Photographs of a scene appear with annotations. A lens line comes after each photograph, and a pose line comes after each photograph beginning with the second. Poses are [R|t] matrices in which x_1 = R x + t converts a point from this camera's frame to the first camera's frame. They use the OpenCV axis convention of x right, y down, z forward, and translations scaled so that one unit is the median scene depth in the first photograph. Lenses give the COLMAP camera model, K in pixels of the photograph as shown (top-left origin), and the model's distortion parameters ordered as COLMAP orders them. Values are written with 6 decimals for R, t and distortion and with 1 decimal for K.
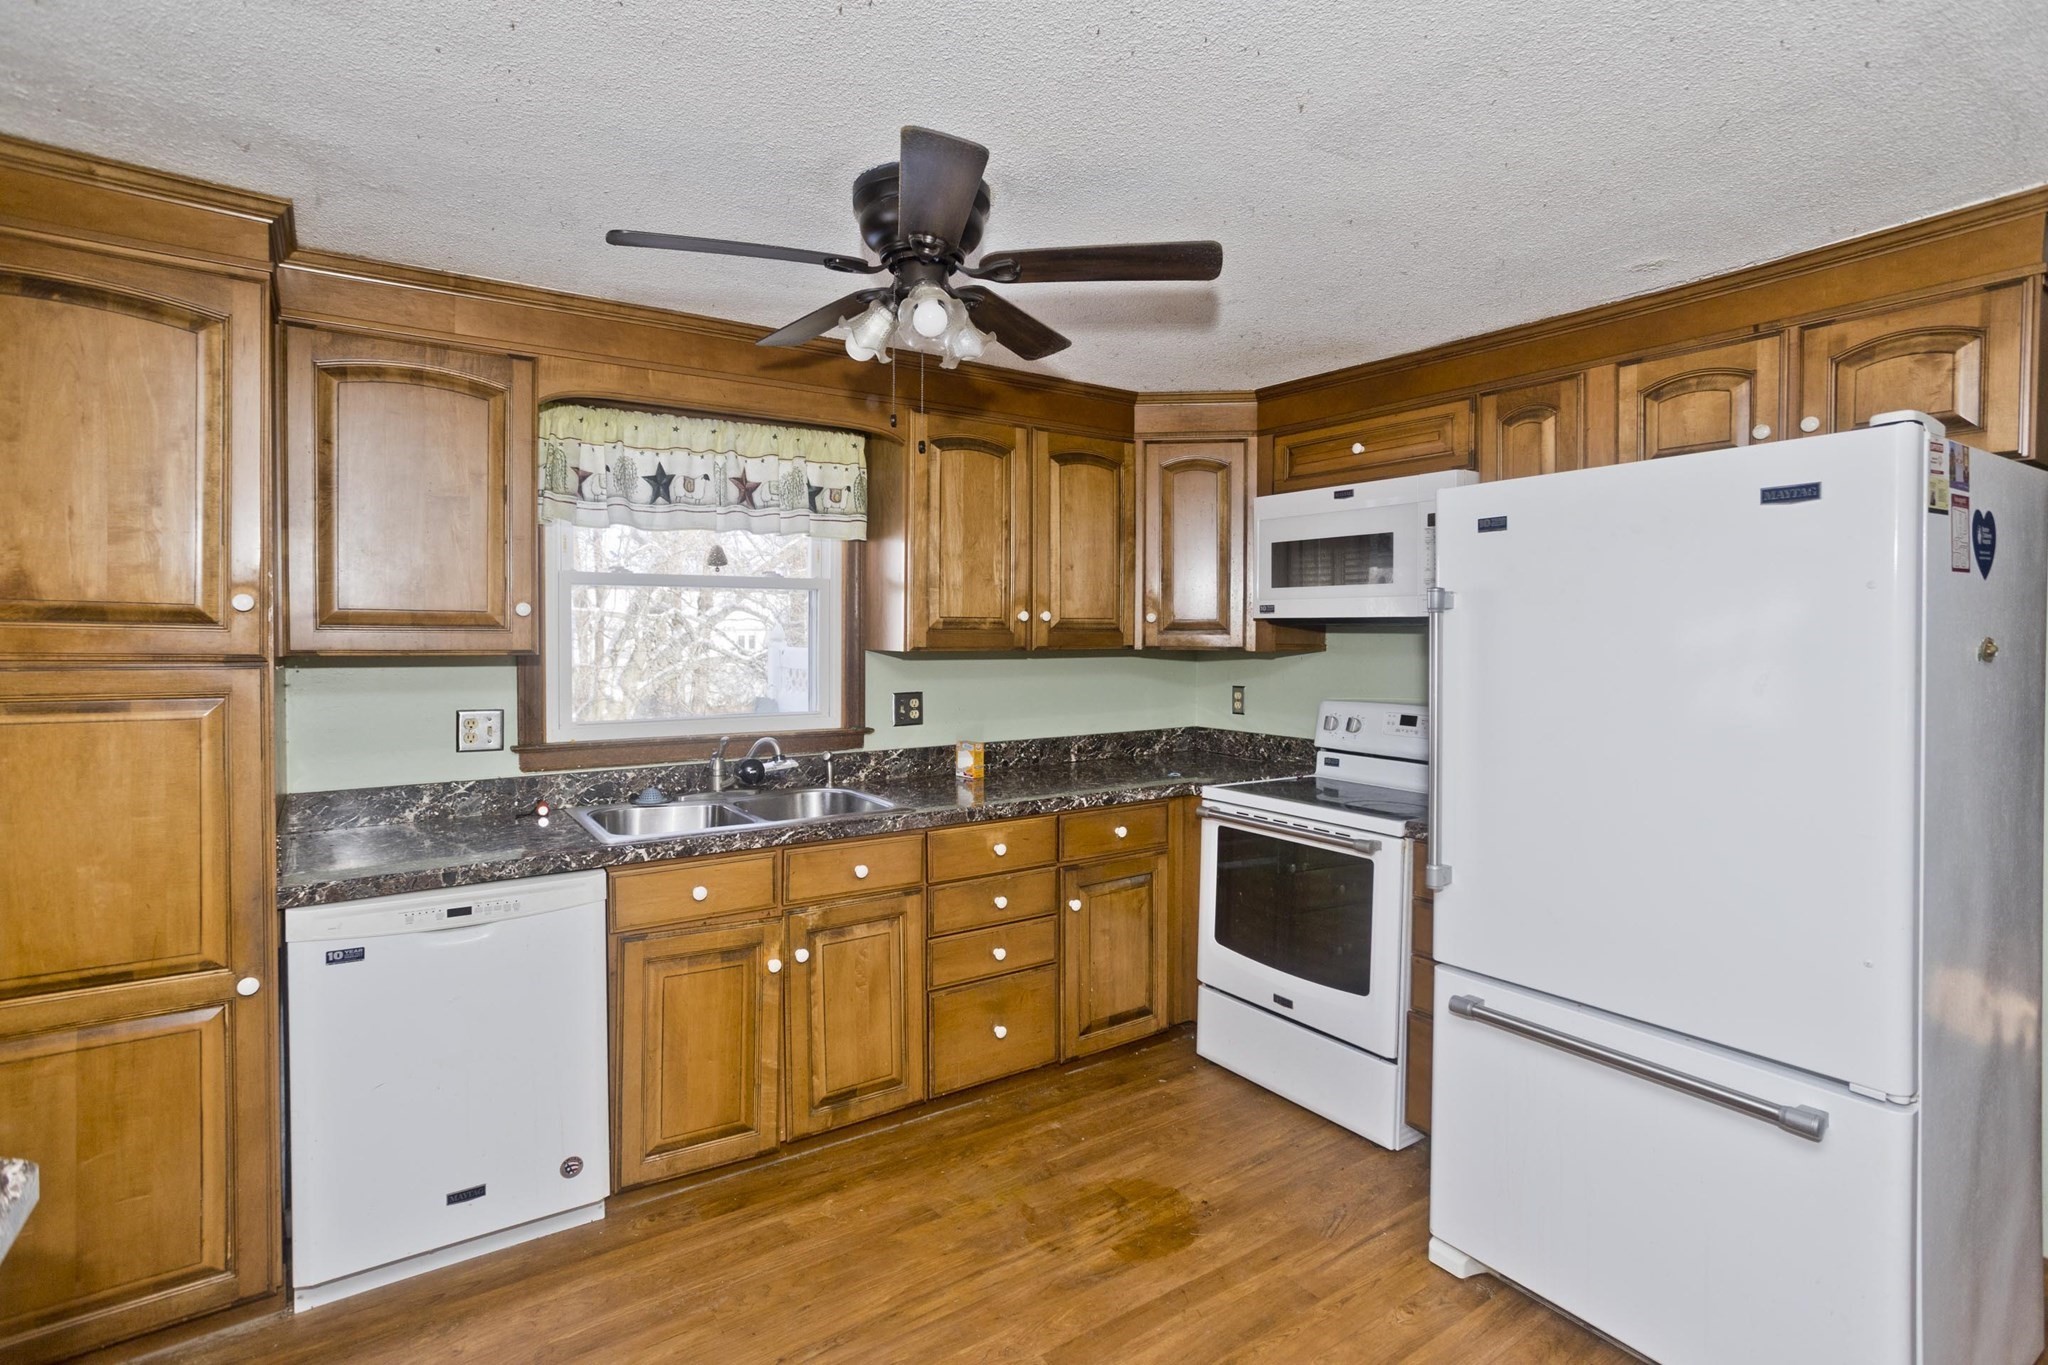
lens RADIAL K [[1001.1, 0, 1026.0], [0, 1001.1, 661.0], [0, 0, 1]] dist [-0.045648, 0.029065]
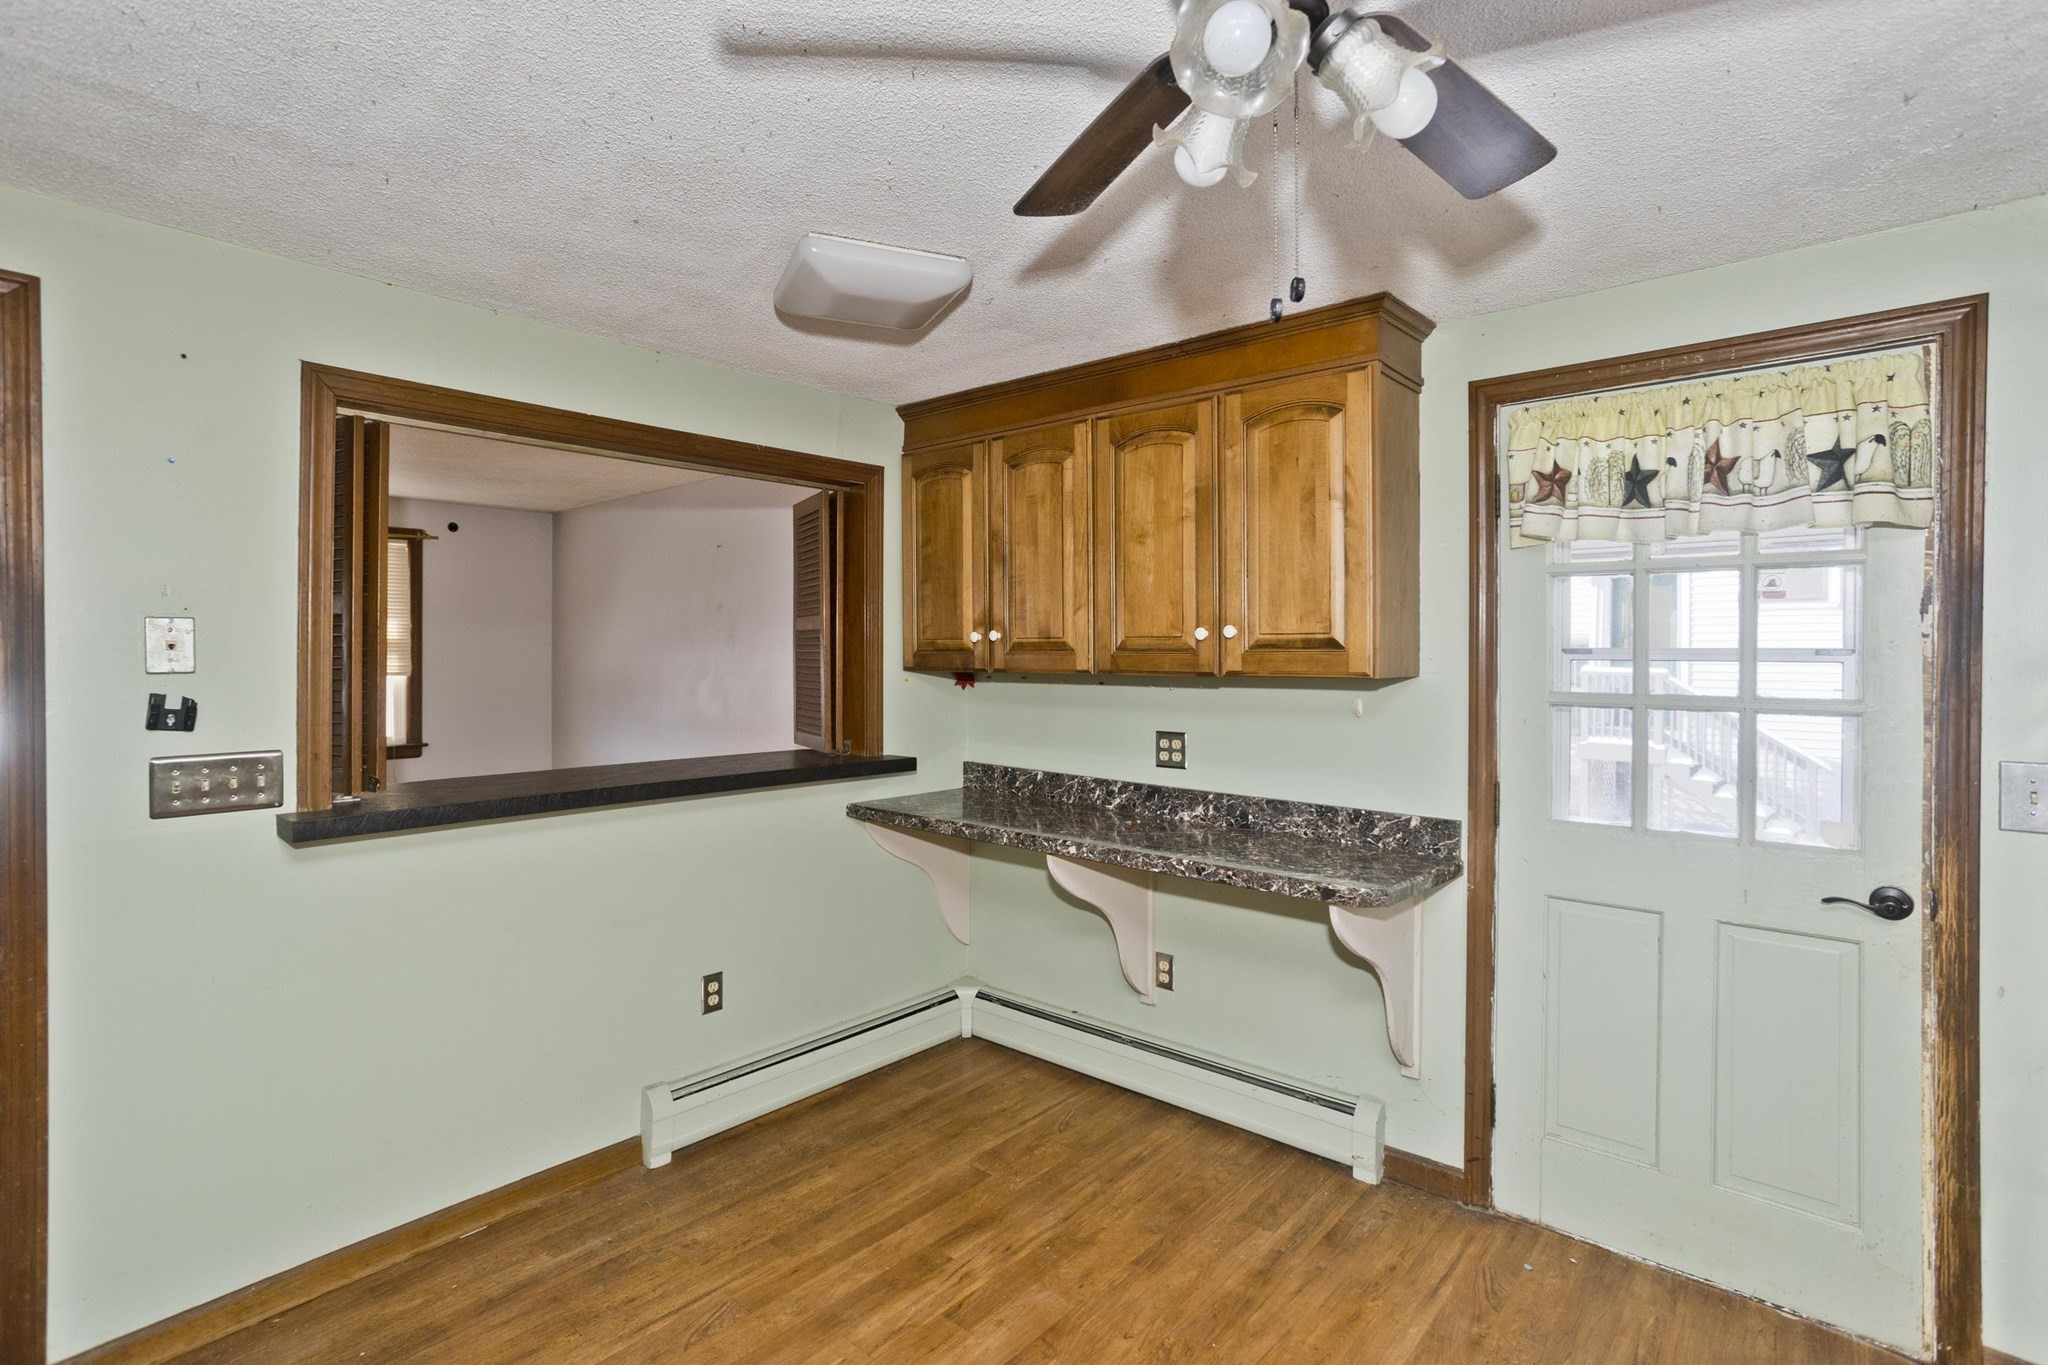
lens RADIAL K [[1001.1, 0, 1026.0], [0, 1001.1, 661.0], [0, 0, 1]] dist [-0.045648, 0.029065]
pose [[-0.969031, -0.001540, -0.246933, 0.148876], [-0.010915, 0.999270, 0.036601, -0.037655], [0.246696, 0.038163, -0.968341, 1.101320]]
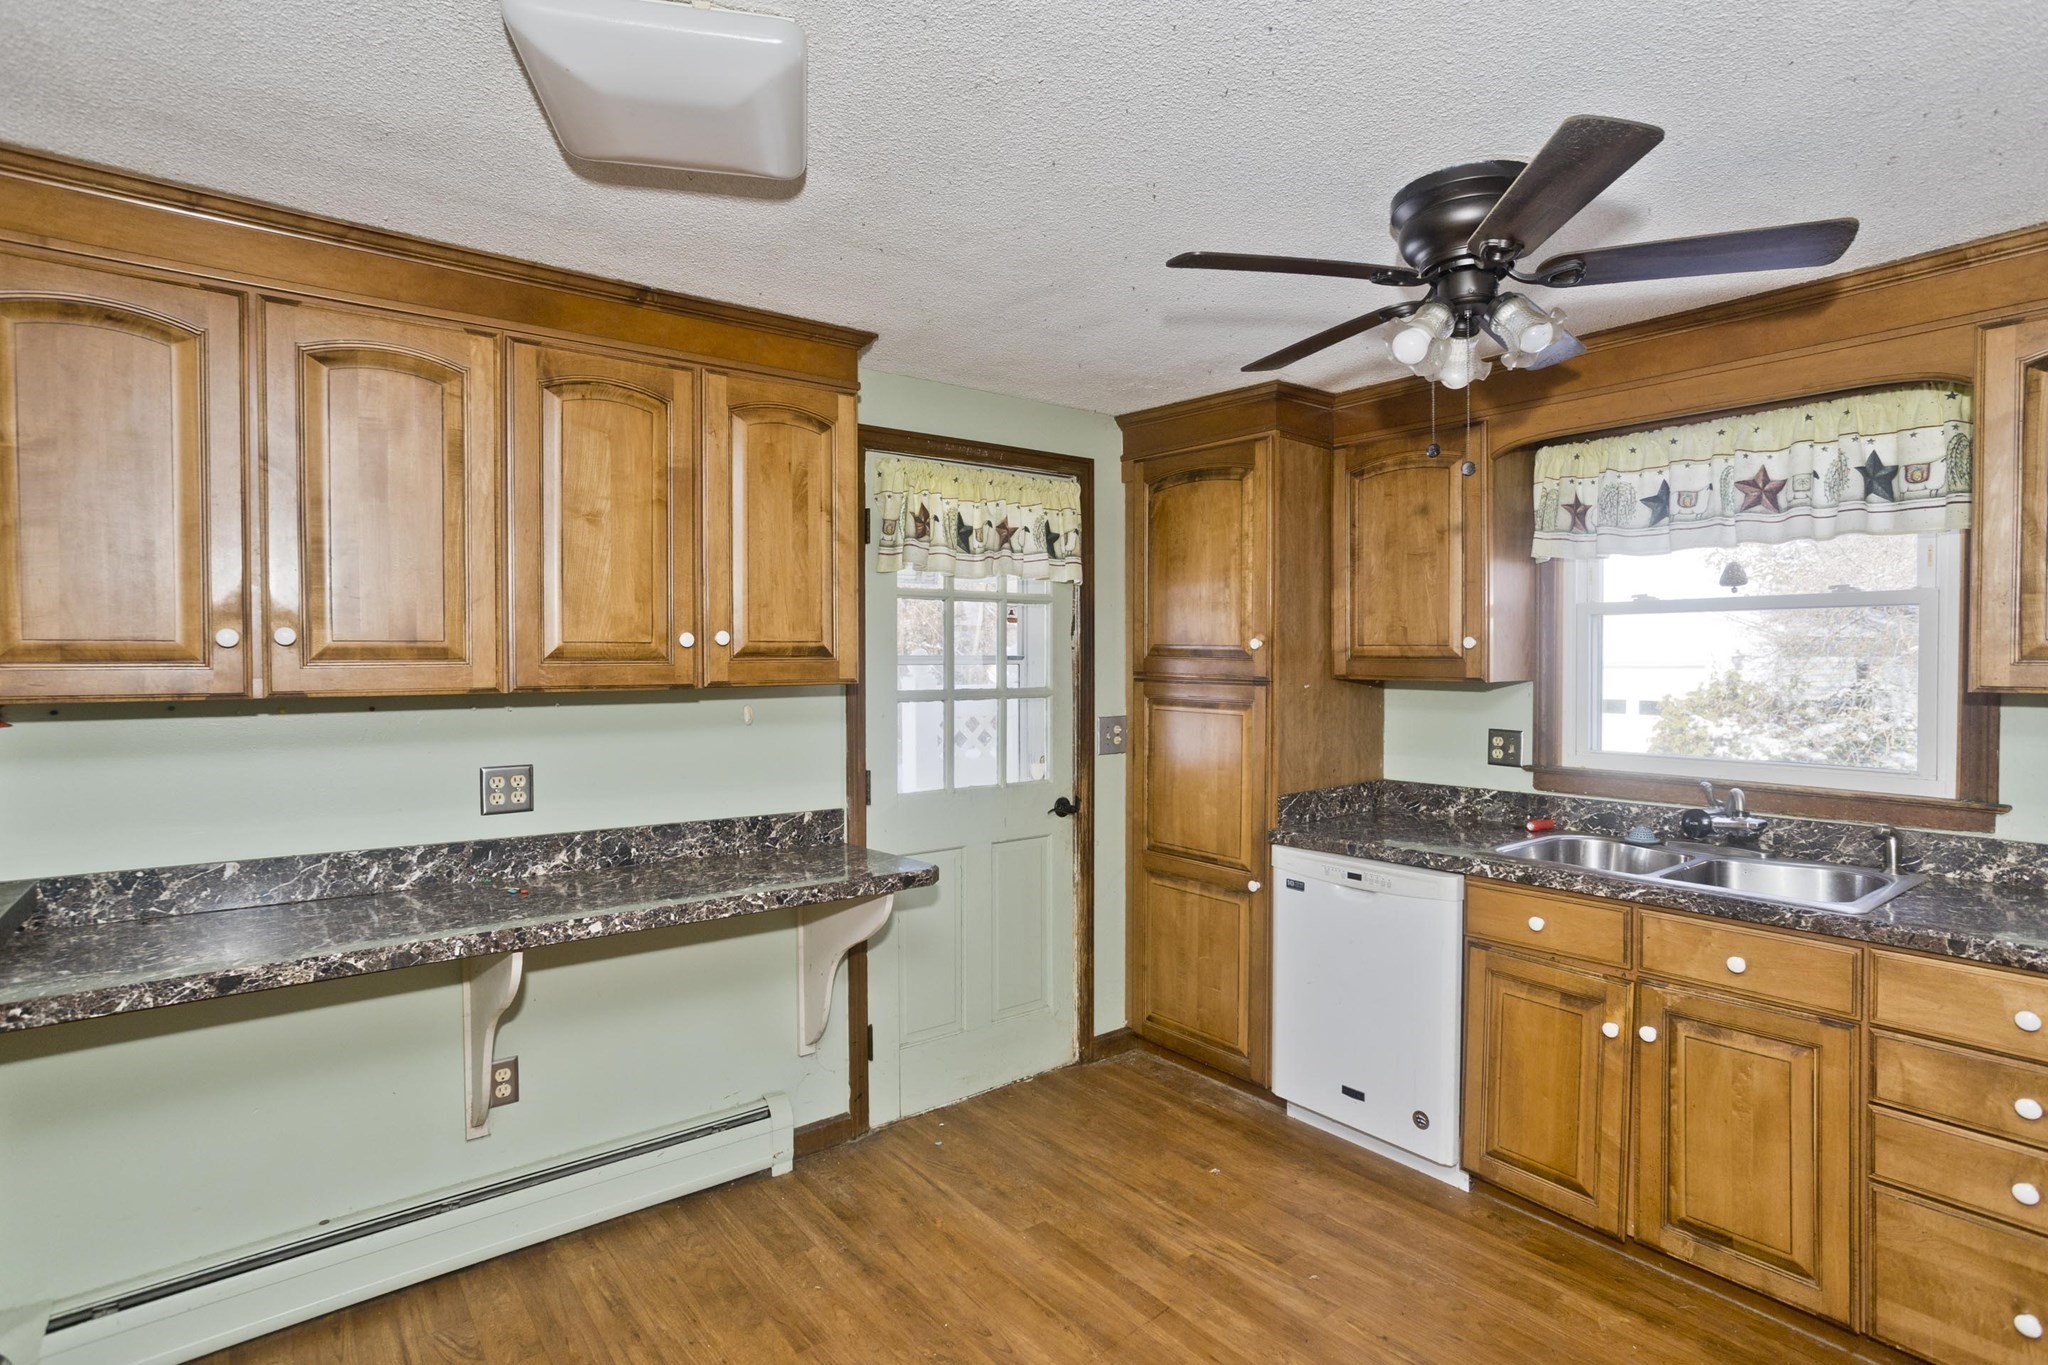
lens RADIAL K [[1011.9, 0, 1035.2], [0, 1011.9, 677.0], [0, 0, 1]] dist [-0.055634, 0.030531]
pose [[0.061861, 0.015413, -0.997966, 0.621265], [-0.023871, 0.999618, 0.013959, -0.016604], [0.997799, 0.022959, 0.062205, 0.415419]]
